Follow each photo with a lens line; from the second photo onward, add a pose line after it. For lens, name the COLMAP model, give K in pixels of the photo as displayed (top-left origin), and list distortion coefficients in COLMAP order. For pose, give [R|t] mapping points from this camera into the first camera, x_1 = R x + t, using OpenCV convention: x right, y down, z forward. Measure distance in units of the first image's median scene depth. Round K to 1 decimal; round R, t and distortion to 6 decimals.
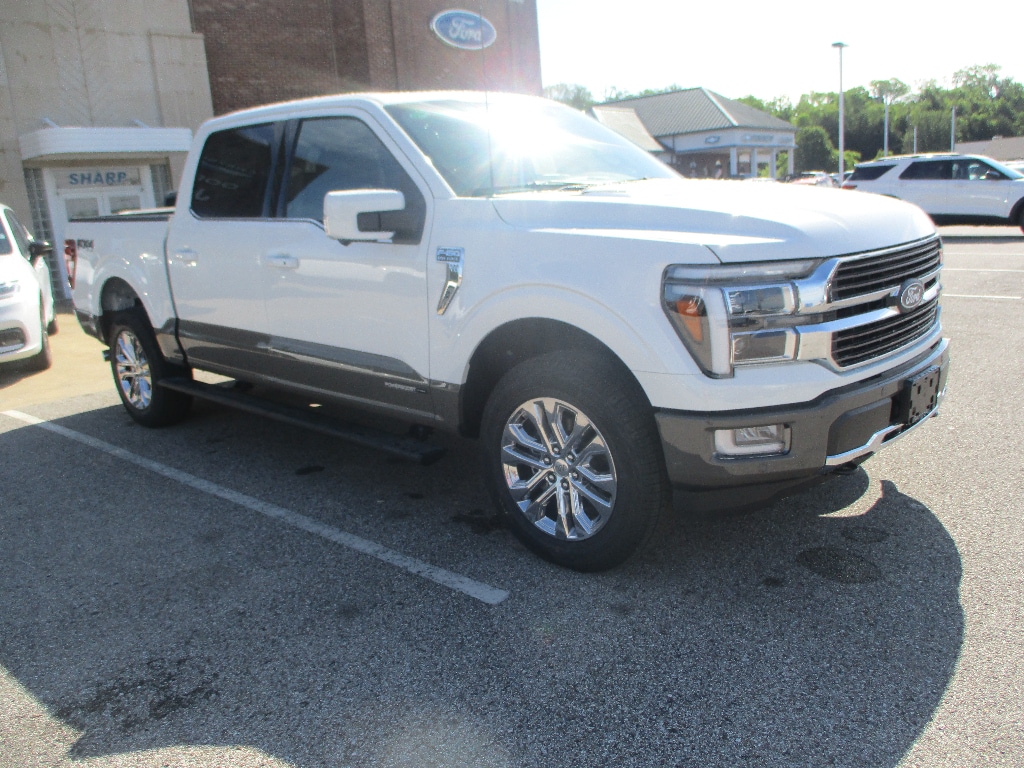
lens RADIAL K [[852.4, 0, 513.8], [0, 852.4, 385.9], [0, 0, 1]] dist [-0.039494, 0.005925]
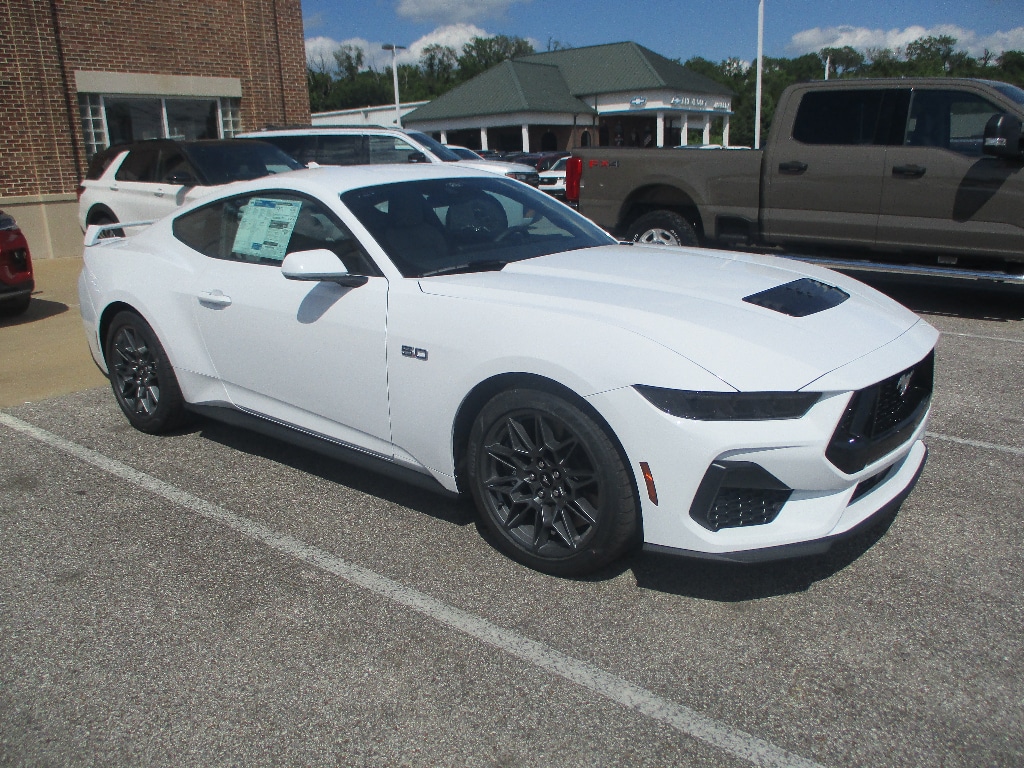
lens RADIAL K [[854.3, 0, 512.0], [0, 854.3, 384.0], [0, 0, 1]] dist [-0.035386, 0.002281]
pose [[0.997934, 0.026784, 0.058399, 0.049810], [-0.029363, 0.998611, 0.043749, -0.024096], [-0.057146, -0.045374, 0.997334, 0.086165]]
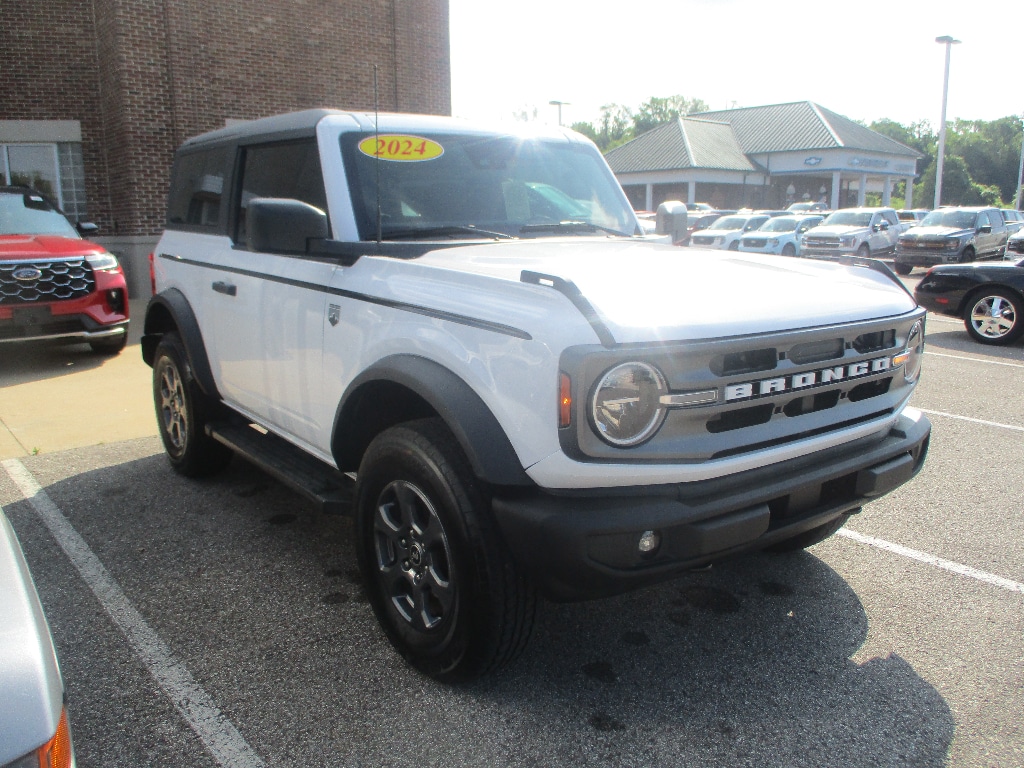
lens RADIAL K [[854.3, 0, 512.0], [0, 854.3, 384.0], [0, 0, 1]] dist [-0.035386, 0.002281]
pose [[0.987026, 0.095517, -0.129058, 0.057147], [-0.097022, 0.995268, -0.005410, -0.026541], [0.127930, 0.017861, 0.991622, 0.095087]]
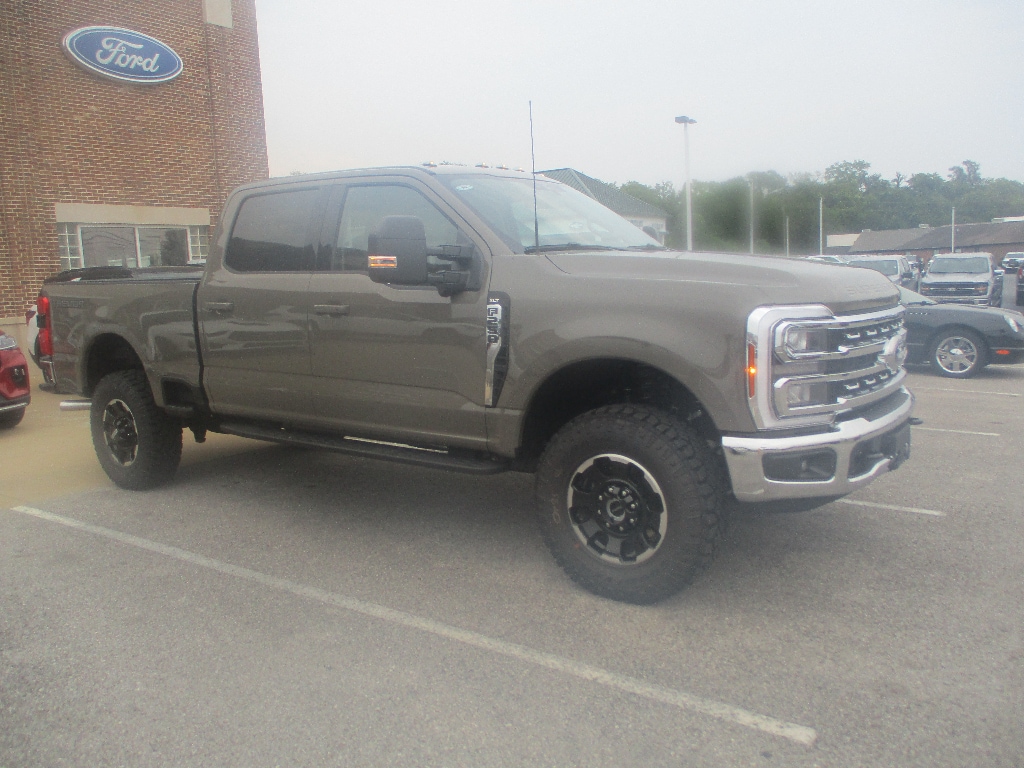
lens RADIAL K [[852.4, 0, 513.8], [0, 852.4, 385.9], [0, 0, 1]] dist [-0.039494, 0.005925]
pose [[0.992919, 0.015359, 0.117800, 0.047714], [-0.004897, 0.996056, -0.088595, -0.022253], [-0.118696, 0.087391, 0.989077, 0.075944]]
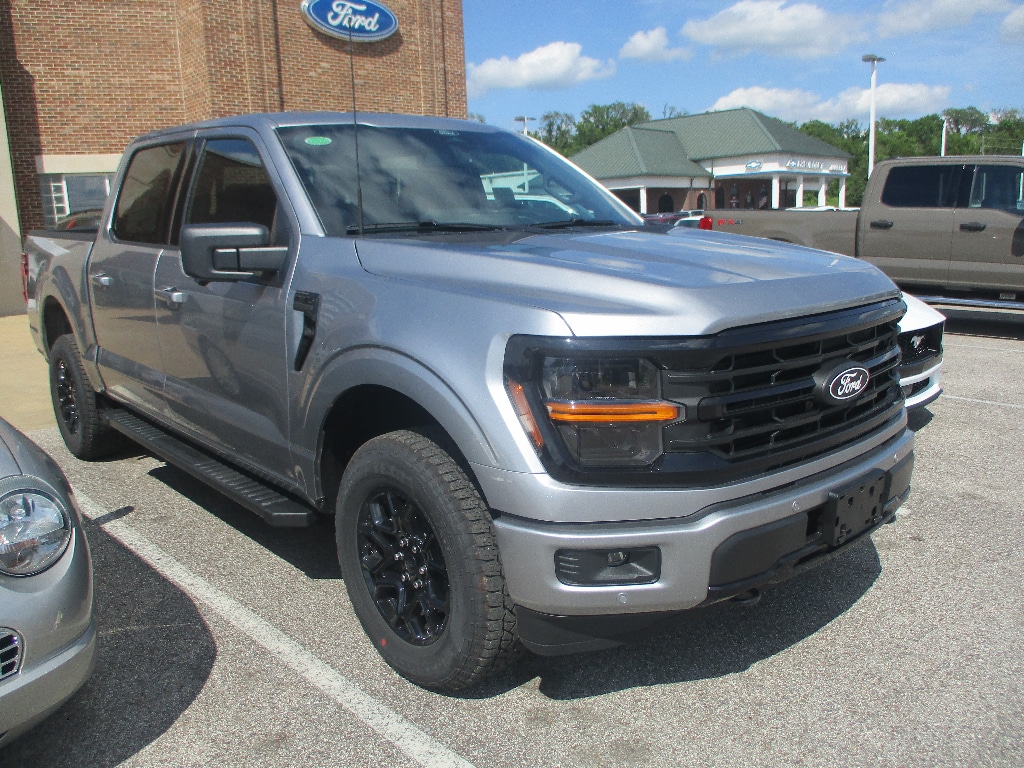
lens RADIAL K [[852.4, 0, 513.8], [0, 852.4, 385.9], [0, 0, 1]] dist [-0.039494, 0.005925]
pose [[0.996294, 0.052122, -0.068425, 0.043220], [-0.053402, 0.998428, -0.017012, -0.017418], [0.067430, 0.020603, 0.997511, 0.057662]]
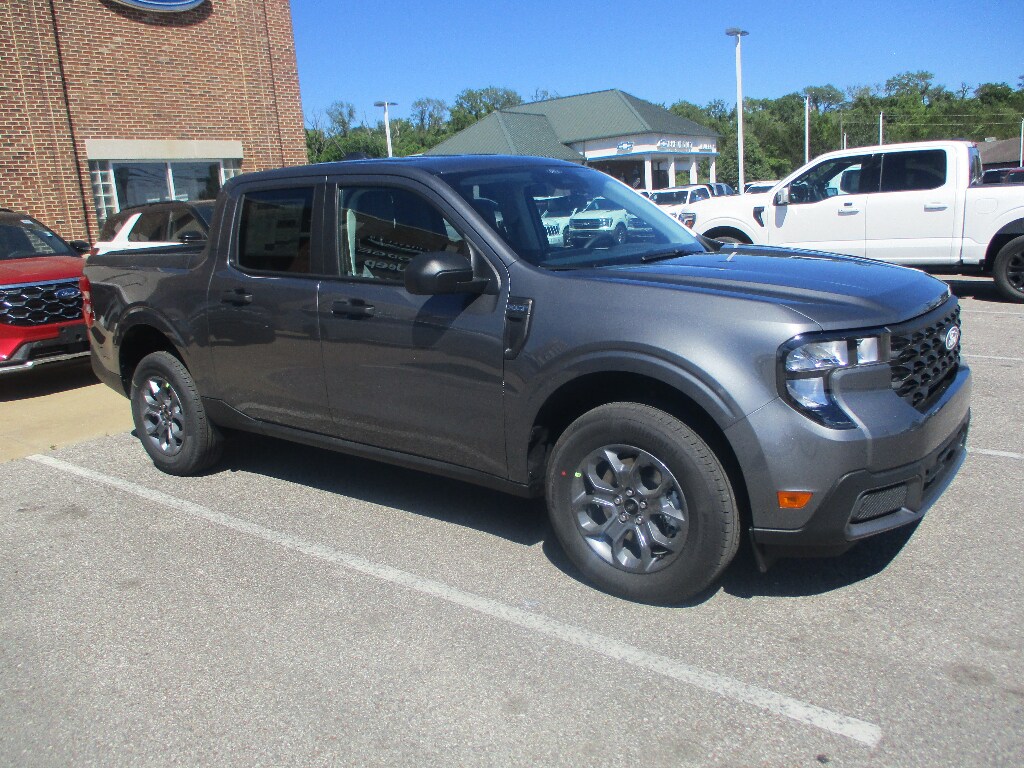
lens RADIAL K [[852.4, 0, 513.8], [0, 852.4, 385.9], [0, 0, 1]] dist [-0.039494, 0.005925]
pose [[0.998173, -0.008867, 0.059769, 0.049628], [0.009259, 0.999937, -0.006277, -0.023024], [-0.059709, 0.006819, 0.998193, 0.080707]]
